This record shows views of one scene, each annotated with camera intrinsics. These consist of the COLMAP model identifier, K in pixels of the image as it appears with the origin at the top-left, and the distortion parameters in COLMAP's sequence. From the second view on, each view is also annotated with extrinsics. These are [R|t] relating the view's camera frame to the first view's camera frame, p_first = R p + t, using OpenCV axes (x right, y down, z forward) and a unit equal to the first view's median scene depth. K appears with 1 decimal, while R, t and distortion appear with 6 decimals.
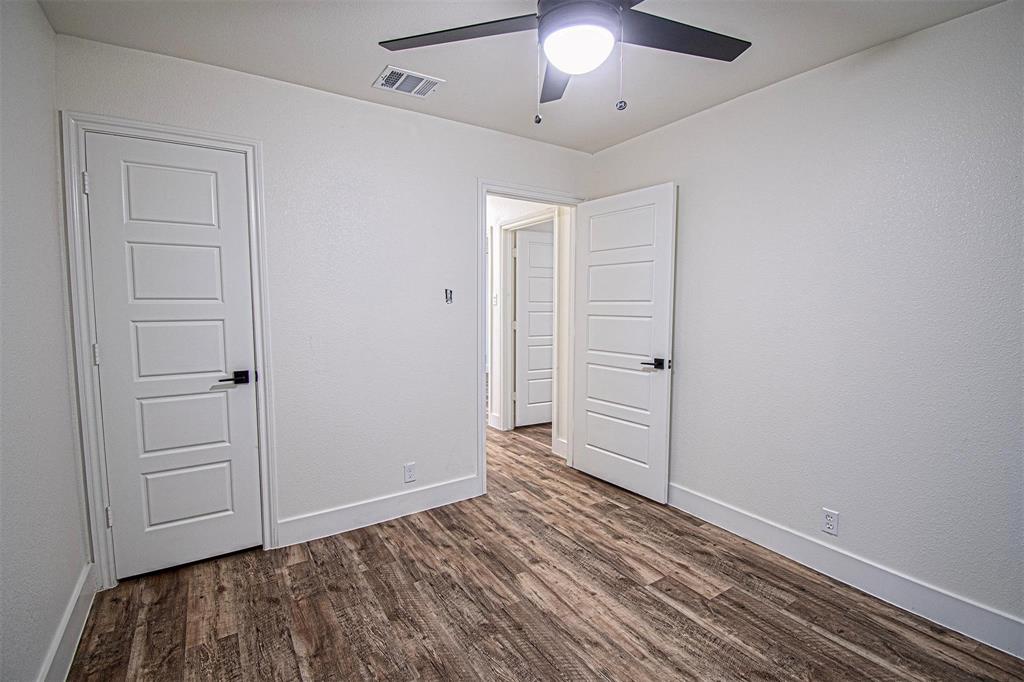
lens RADIAL K [[464.4, 0, 513.0], [0, 464.4, 342.1], [0, 0, 1]] dist [-0.009625, -0.006719]
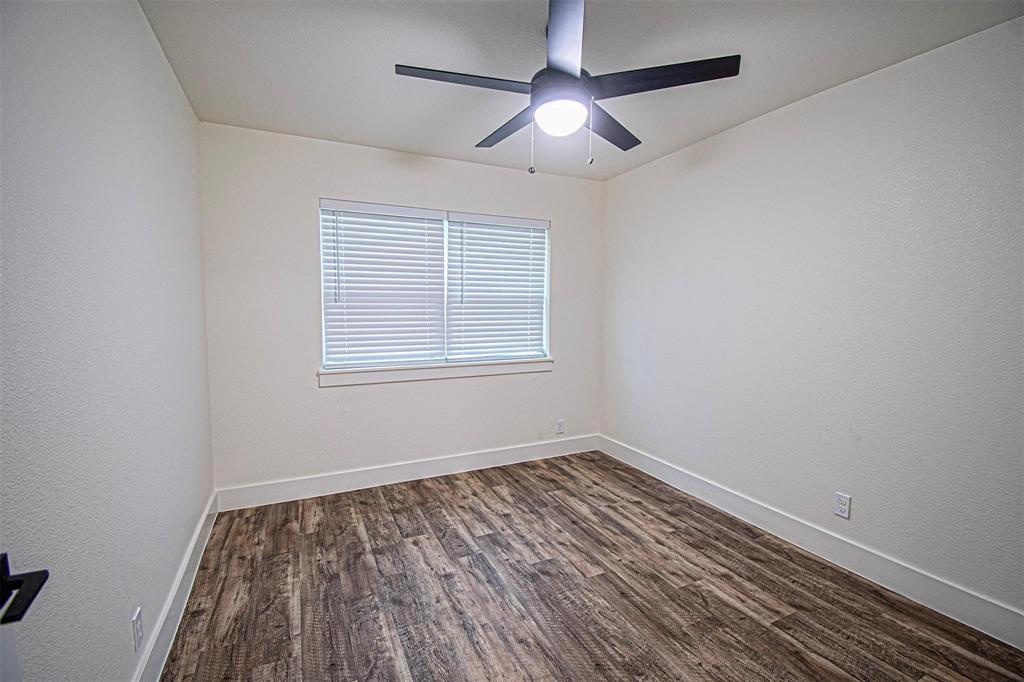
lens RADIAL K [[450.4, 0, 515.6], [0, 450.4, 342.4], [0, 0, 1]] dist [0.005682, -0.016860]
pose [[-0.992455, -0.013651, 0.121846, 0.063297], [0.006171, 0.986961, 0.160839, -0.125822], [-0.122453, 0.160378, -0.979431, 1.479841]]
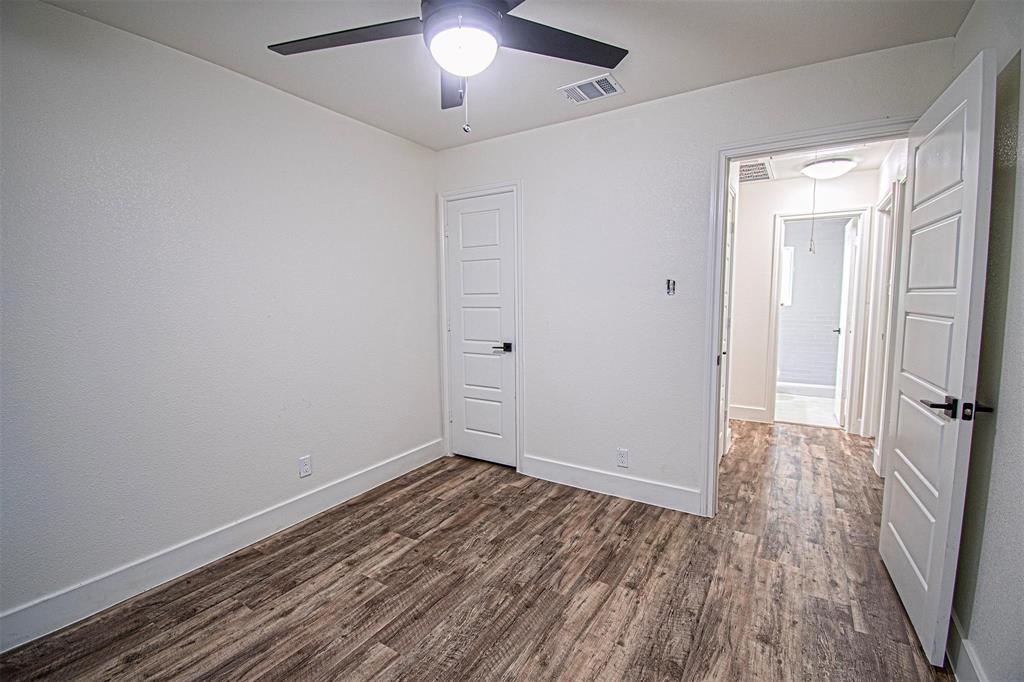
lens RADIAL K [[450.4, 0, 508.8], [0, 450.4, 345.4], [0, 0, 1]] dist [0.005682, -0.016860]
pose [[0.416311, 0.098137, -0.903911, 0.716386], [-0.070898, 0.994635, 0.075333, -0.037678], [0.906454, 0.032723, 0.421035, 0.421799]]
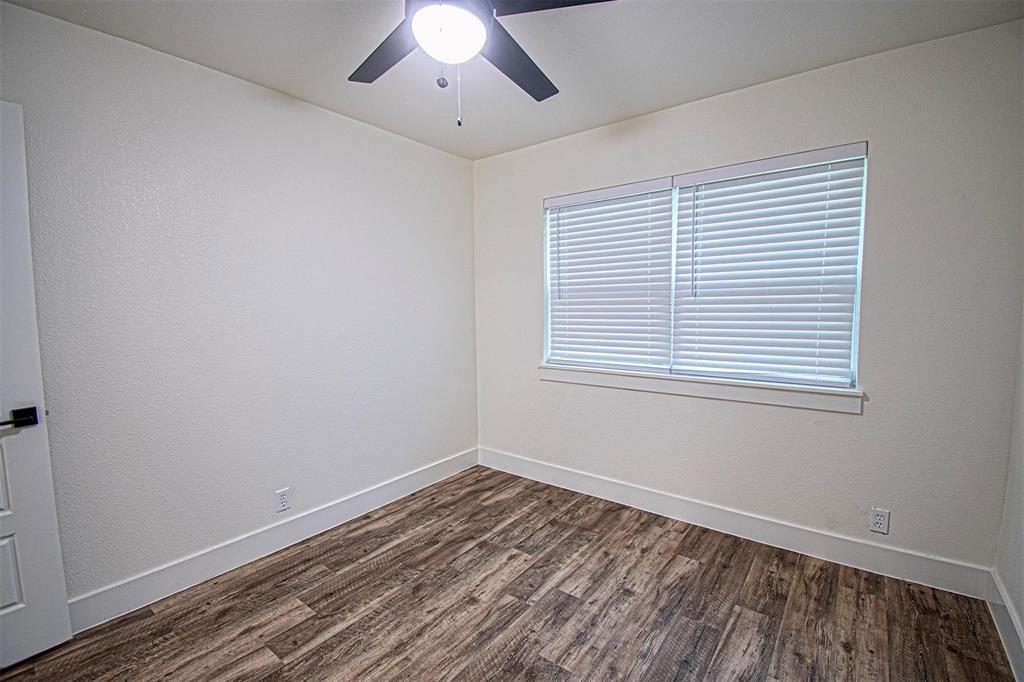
lens RADIAL K [[450.4, 0, 509.7], [0, 450.4, 342.1], [0, 0, 1]] dist [0.005682, -0.016860]
pose [[-0.331050, -0.077977, 0.940386, -0.499391], [0.091506, 0.989230, 0.114240, -0.068279], [-0.939166, 0.123870, -0.320350, 0.773937]]
